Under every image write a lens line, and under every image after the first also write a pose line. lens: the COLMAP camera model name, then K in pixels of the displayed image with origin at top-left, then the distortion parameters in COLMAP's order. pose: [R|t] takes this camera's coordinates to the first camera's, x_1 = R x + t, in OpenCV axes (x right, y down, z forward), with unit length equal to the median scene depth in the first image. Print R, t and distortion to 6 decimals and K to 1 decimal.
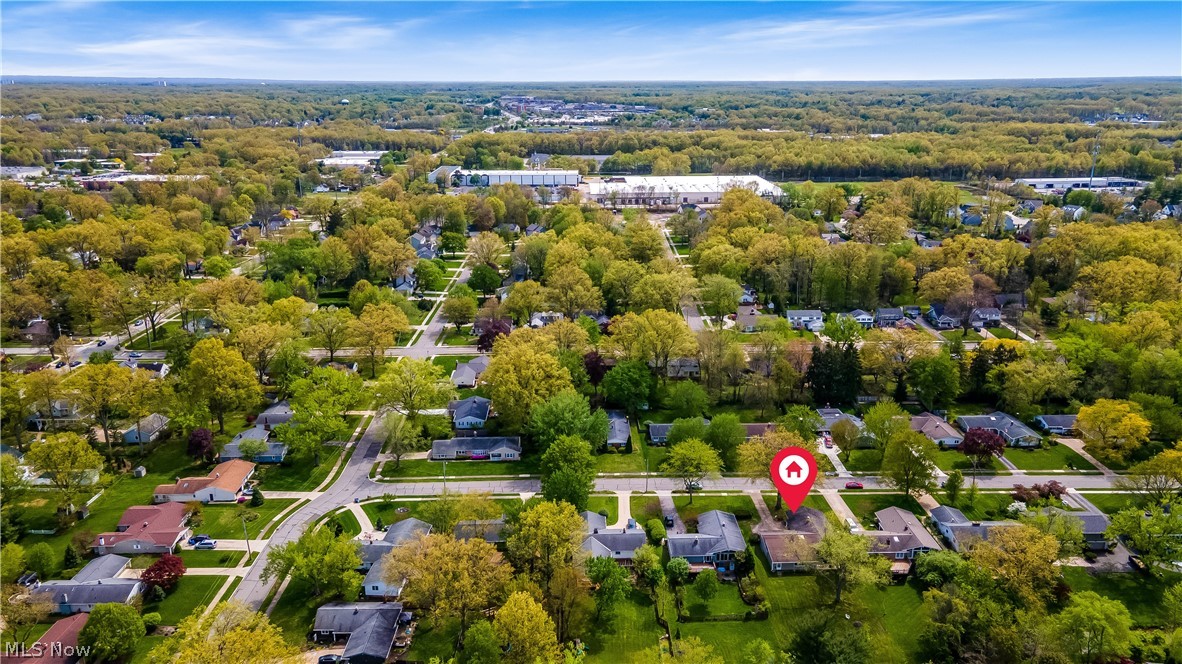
lens RADIAL K [[865.1, 0, 592.0], [0, 865.1, 331.8], [0, 0, 1]] dist [0.001358, 0.000553]
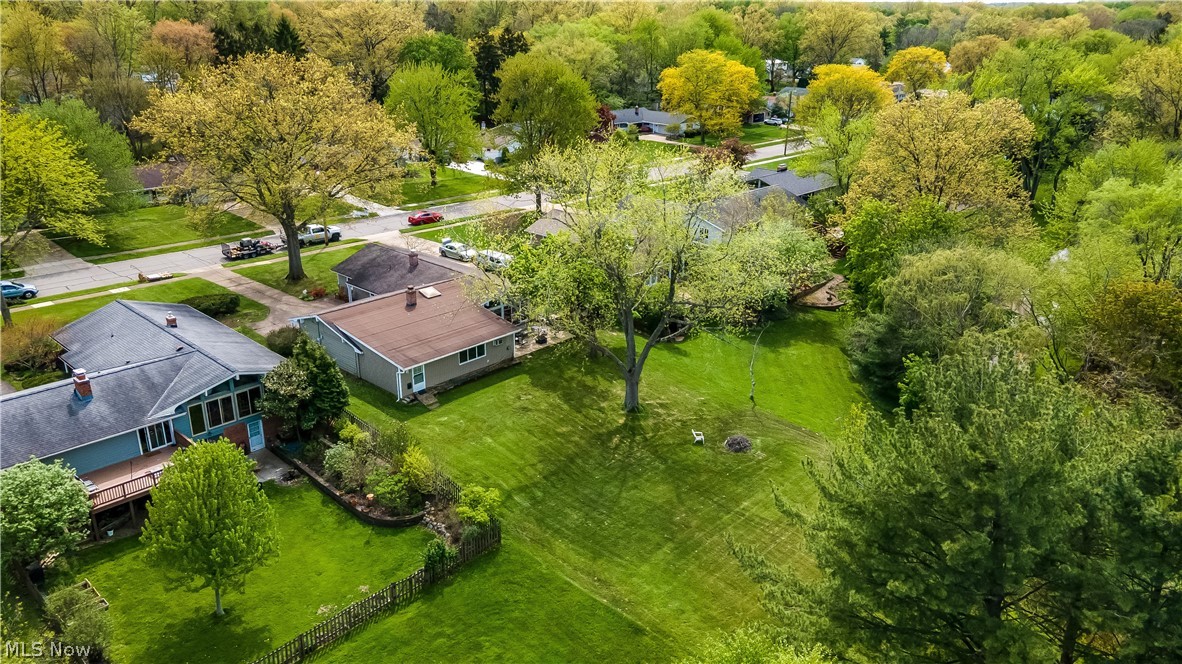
lens RADIAL K [[865.1, 0, 590.9], [0, 865.1, 331.4], [0, 0, 1]] dist [0.001358, 0.000553]
pose [[0.703880, -0.235073, 0.670294, 0.064046], [0.188842, 0.971621, 0.142445, 0.225625], [-0.684757, 0.026315, 0.728297, 0.748949]]
